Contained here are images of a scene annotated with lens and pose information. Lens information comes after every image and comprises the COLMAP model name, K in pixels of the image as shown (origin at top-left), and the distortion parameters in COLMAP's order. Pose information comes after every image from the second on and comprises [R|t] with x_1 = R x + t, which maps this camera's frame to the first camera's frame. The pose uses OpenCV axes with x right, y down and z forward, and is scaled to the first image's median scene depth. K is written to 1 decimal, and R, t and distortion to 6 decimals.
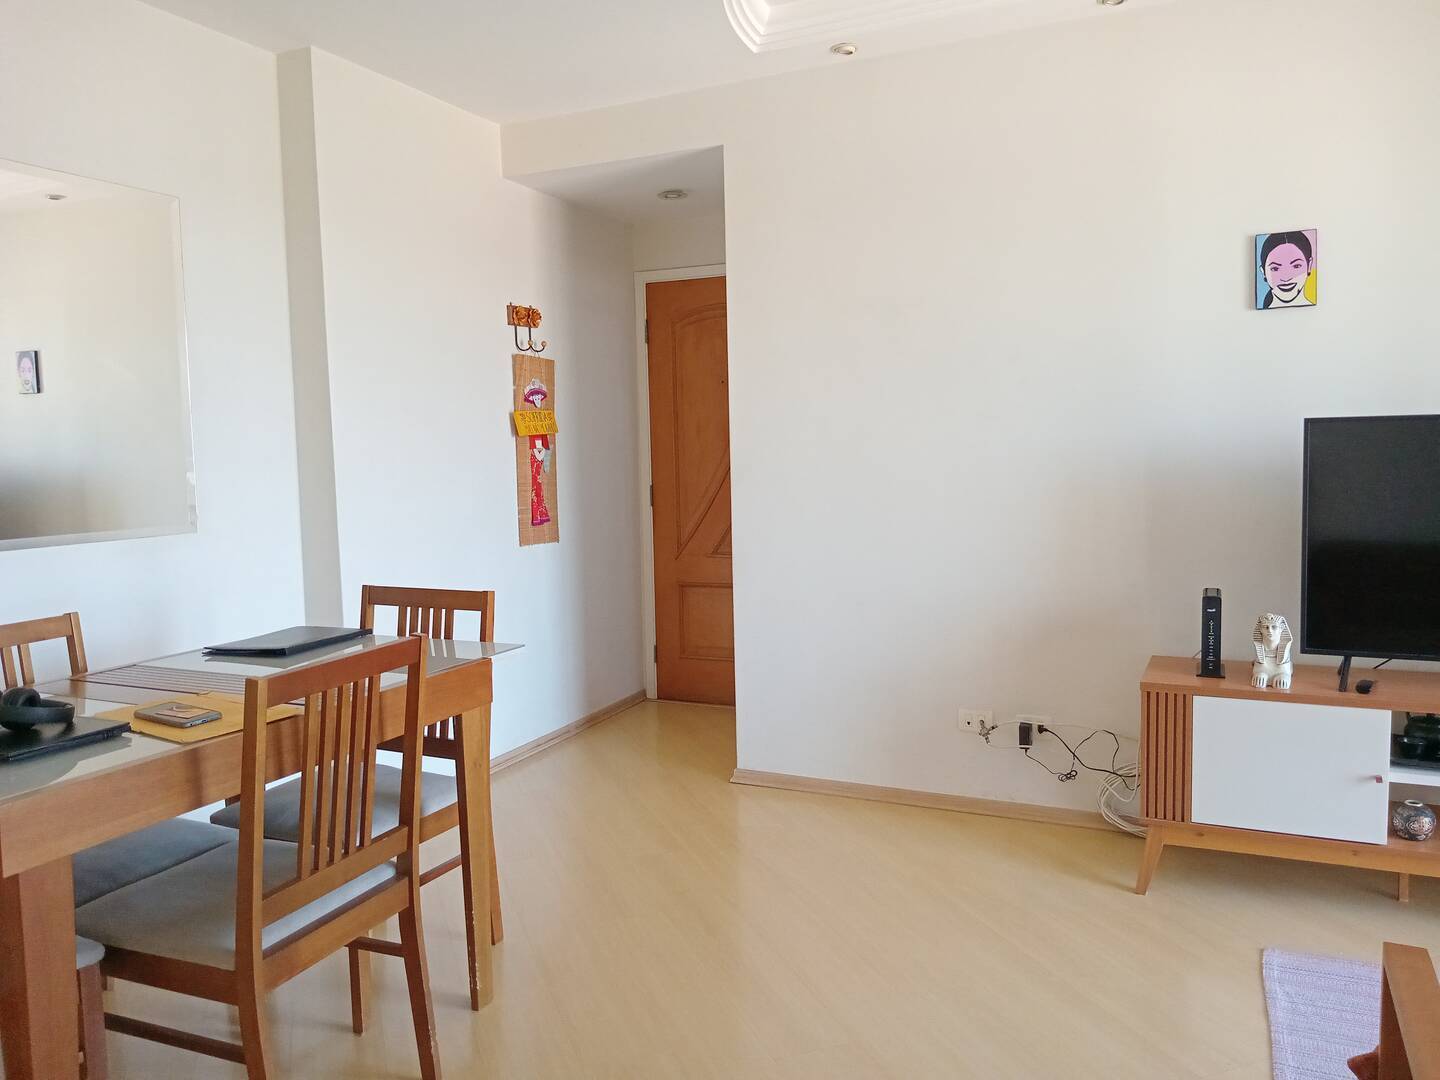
lens RADIAL K [[1099.7, 0, 731.2], [0, 1099.7, 536.6], [0, 0, 1]] dist [0.030134, -0.063059]
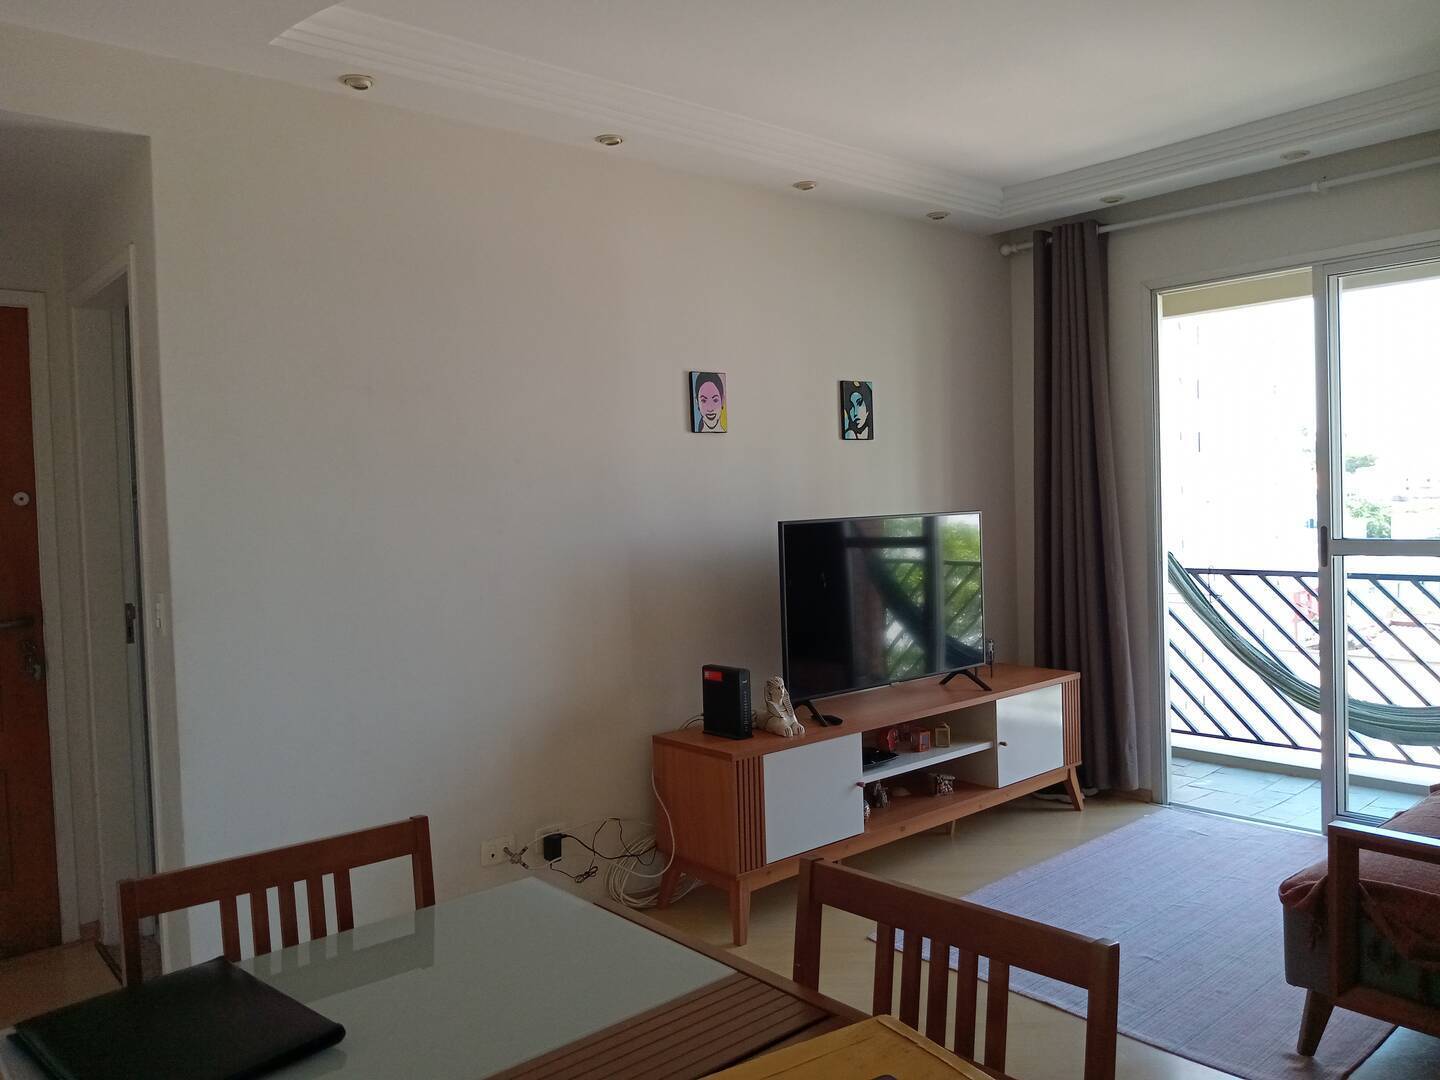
lens RADIAL K [[1099.7, 0, 718.3], [0, 1099.7, 543.3], [0, 0, 1]] dist [0.030134, -0.063059]
pose [[0.382901, -0.030474, 0.923287, -0.484254], [0.097167, 0.995240, -0.007448, -0.055836], [-0.918665, 0.092565, 0.384040, 0.399879]]
